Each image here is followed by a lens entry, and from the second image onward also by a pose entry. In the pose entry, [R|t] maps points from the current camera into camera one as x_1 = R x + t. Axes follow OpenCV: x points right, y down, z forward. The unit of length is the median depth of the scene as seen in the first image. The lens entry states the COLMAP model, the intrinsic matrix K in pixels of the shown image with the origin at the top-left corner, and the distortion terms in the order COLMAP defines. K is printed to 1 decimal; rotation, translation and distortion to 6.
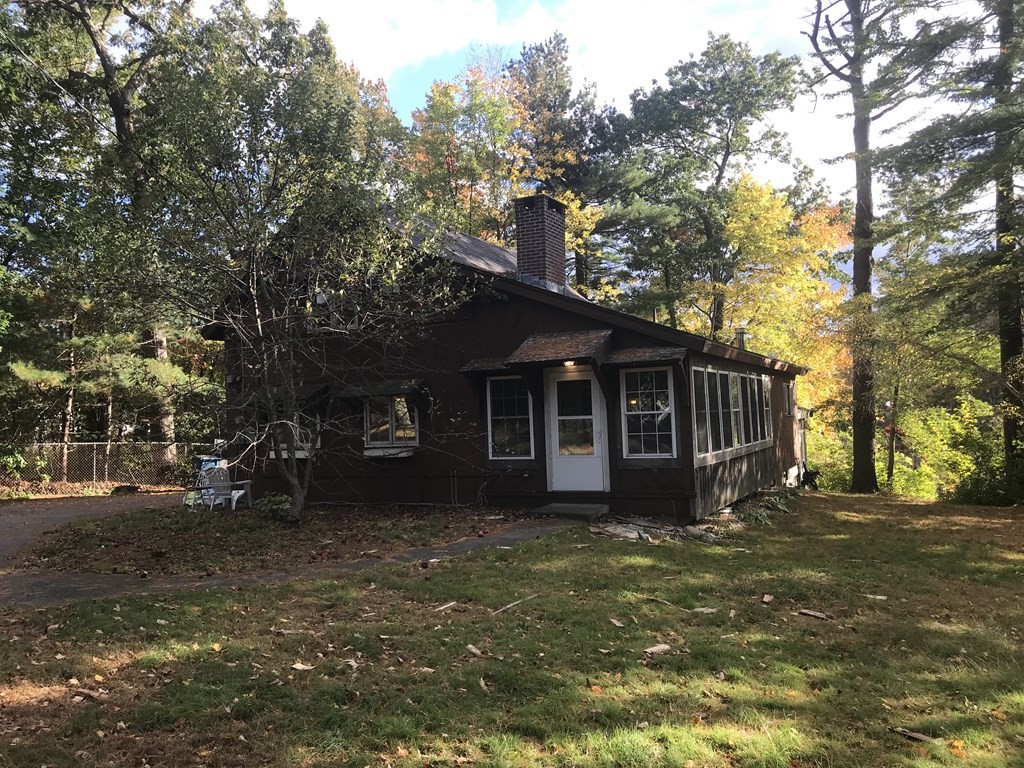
lens RADIAL K [[861.1, 0, 506.4], [0, 861.1, 389.0], [0, 0, 1]] dist [0.026012, -0.013730]
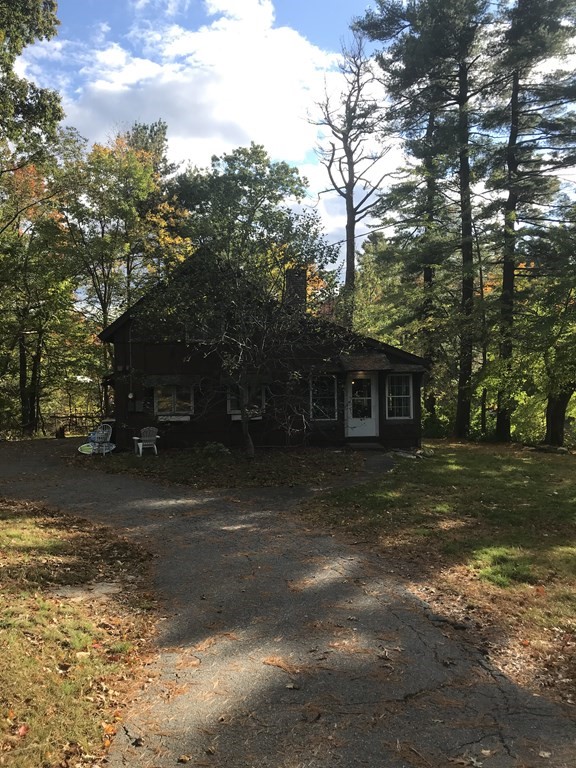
lens RADIAL K [[645.9, 0, 288.4], [0, 645.9, 380.0], [0, 0, 1]] dist [0.026012, -0.013730]
pose [[0.853363, 0.016932, 0.521041, -0.736740], [-0.036608, 0.998951, 0.027494, -0.037608], [-0.520030, -0.042536, 0.853088, -0.129626]]
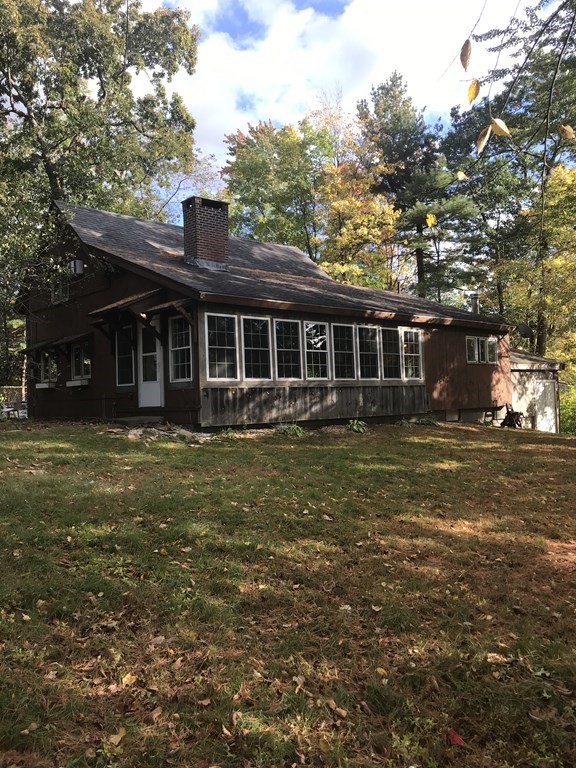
lens RADIAL K [[645.9, 0, 288.6], [0, 645.9, 381.9], [0, 0, 1]] dist [0.026012, -0.013730]
pose [[0.931326, -0.003933, -0.364164, 0.604280], [0.011067, 0.999786, 0.017506, 0.056229], [0.364018, -0.020334, 0.931170, 0.104872]]
